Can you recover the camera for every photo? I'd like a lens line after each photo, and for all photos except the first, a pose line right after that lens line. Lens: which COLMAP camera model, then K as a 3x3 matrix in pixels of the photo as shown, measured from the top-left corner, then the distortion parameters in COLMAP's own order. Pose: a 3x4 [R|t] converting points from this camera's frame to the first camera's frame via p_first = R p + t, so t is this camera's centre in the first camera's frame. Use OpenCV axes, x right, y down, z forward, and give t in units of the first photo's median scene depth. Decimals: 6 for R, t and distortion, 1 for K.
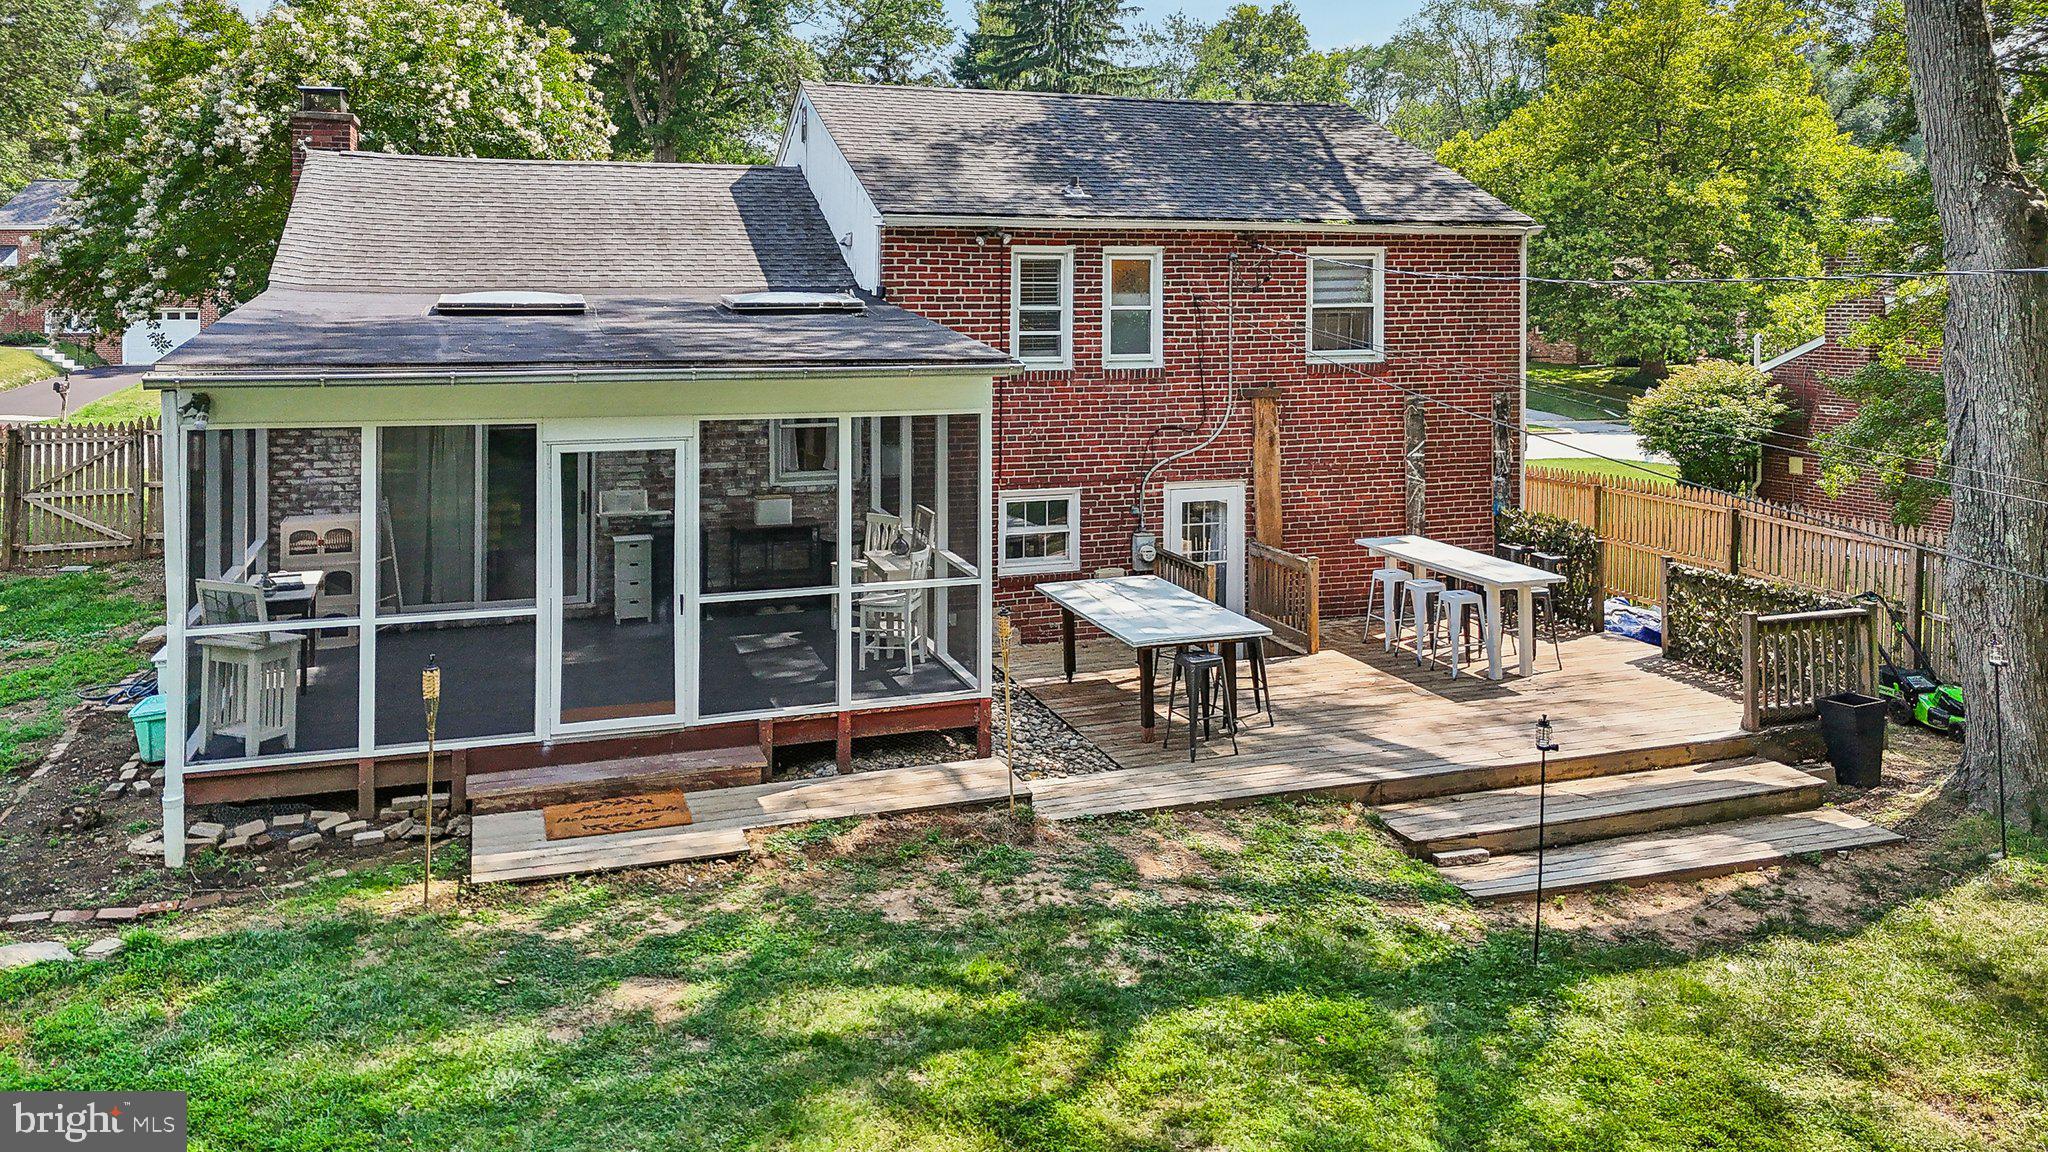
lens RADIAL K [[1498.1, 0, 1038.3], [0, 1498.1, 292.2], [0, 0, 1]] dist [0.042149, -0.054220]
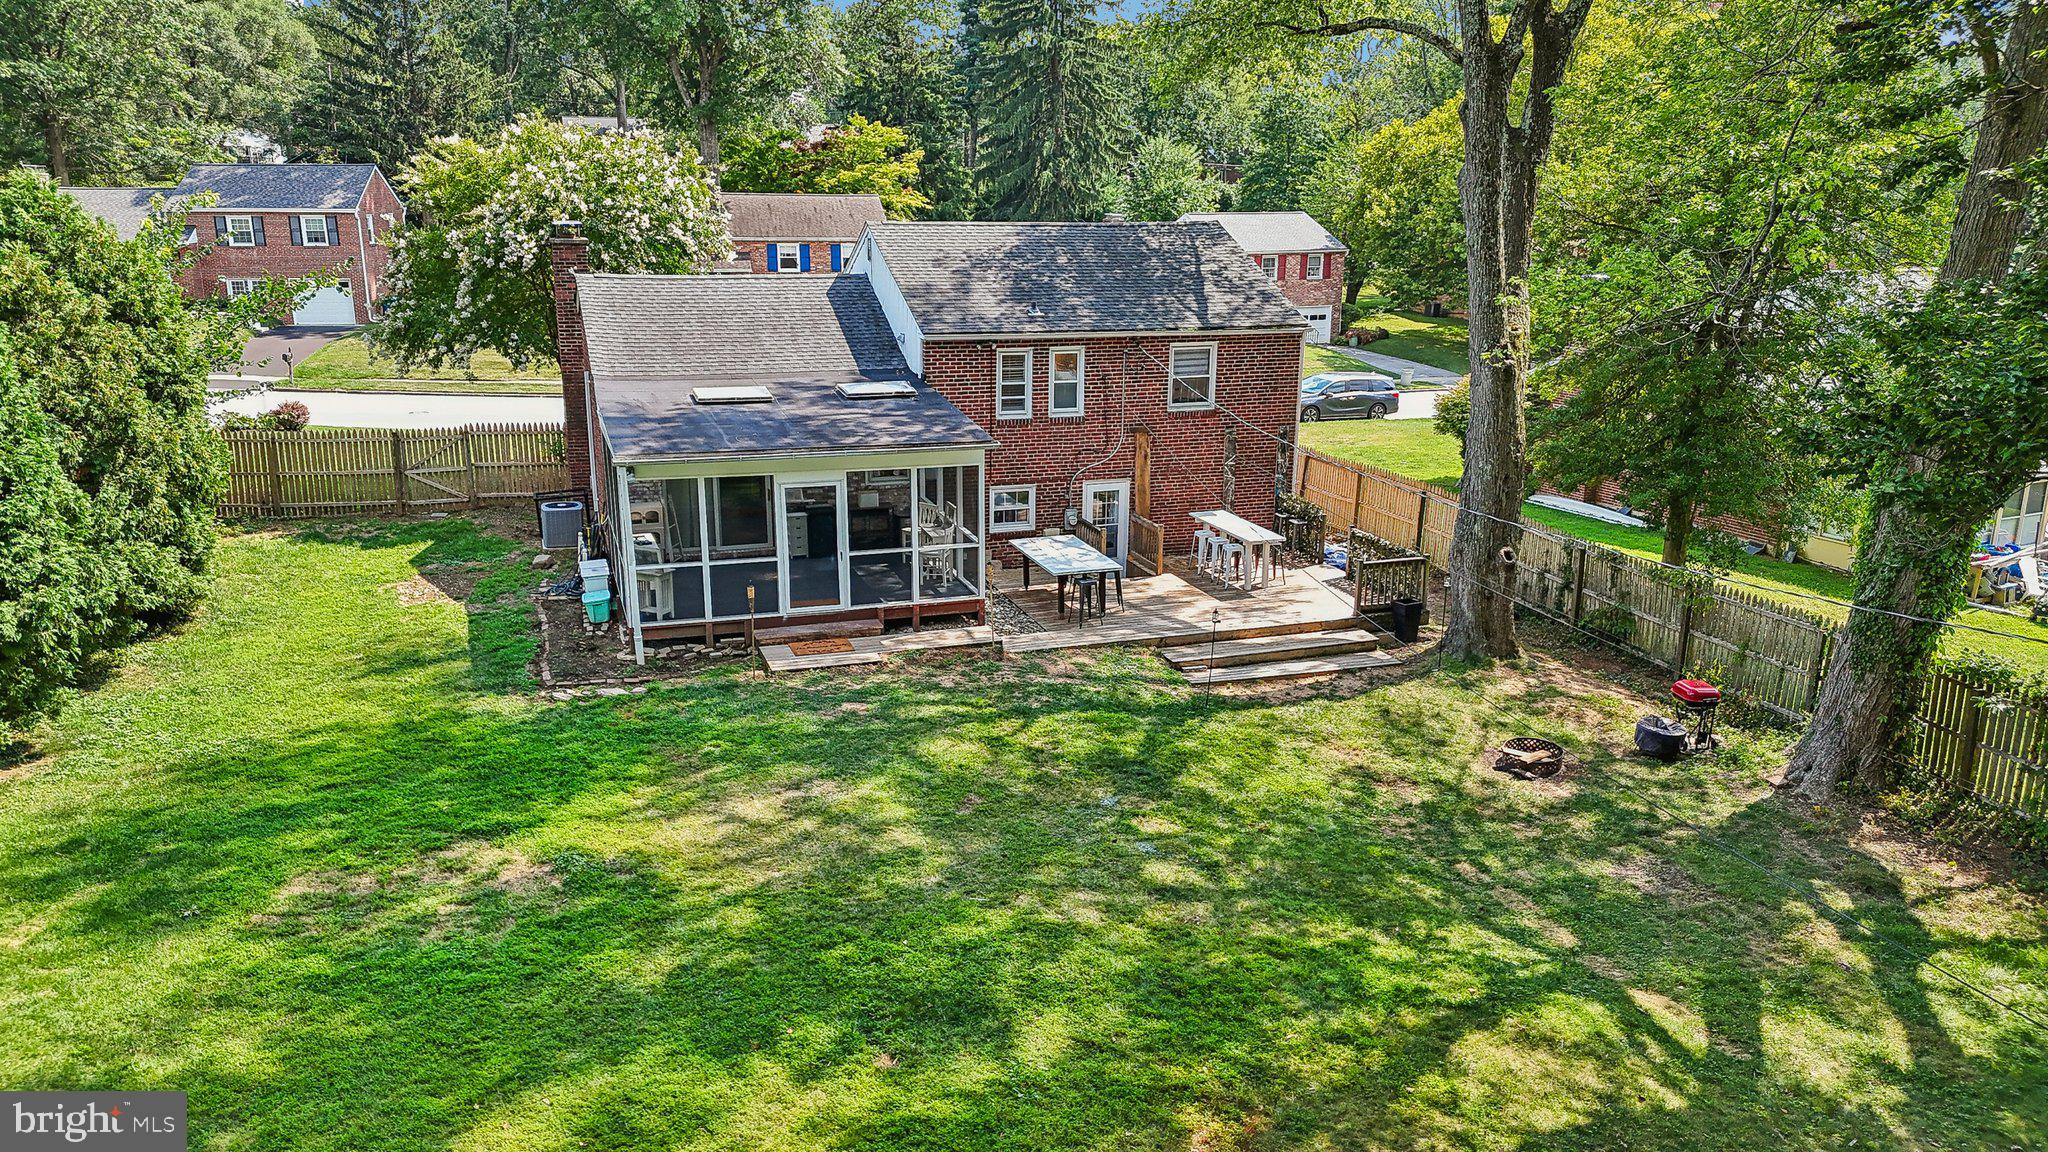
lens RADIAL K [[1493.8, 0, 1024.0], [0, 1493.8, 576.0], [0, 0, 1]] dist [0.030977, -0.003163]
pose [[0.999917, 0.007277, -0.010670, 0.040739], [-0.004311, 0.966820, 0.255421, -0.262556], [0.012175, -0.255354, 0.966771, -0.901911]]
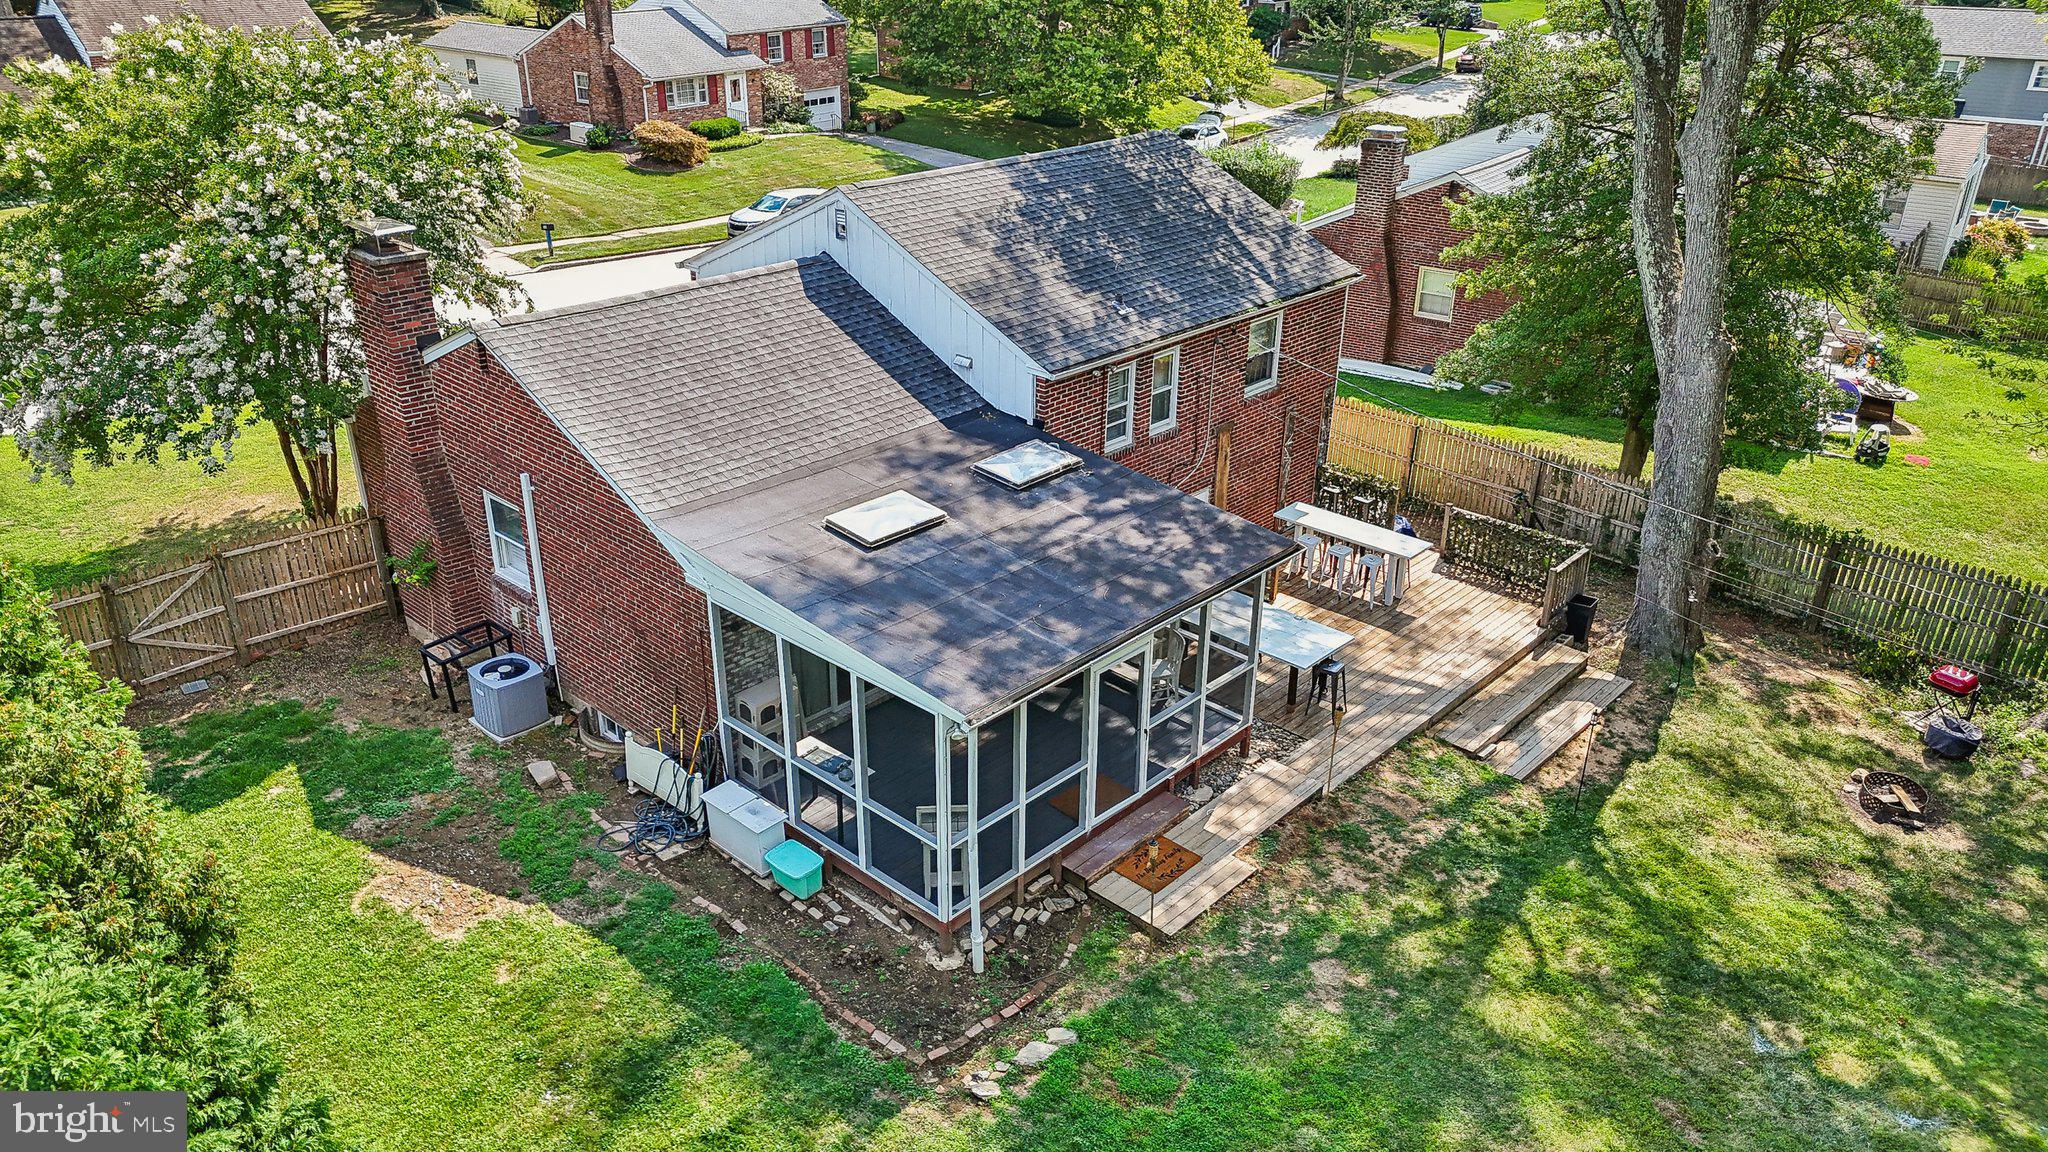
lens RADIAL K [[1473.9, 0, 1024.0], [0, 1473.9, 576.0], [0, 0, 1]] dist [0.039709, -0.000339]
pose [[0.883786, -0.193531, 0.425990, -0.820684], [-0.012844, 0.900070, 0.435557, -0.527638], [-0.467715, -0.390410, 0.792983, -0.120266]]
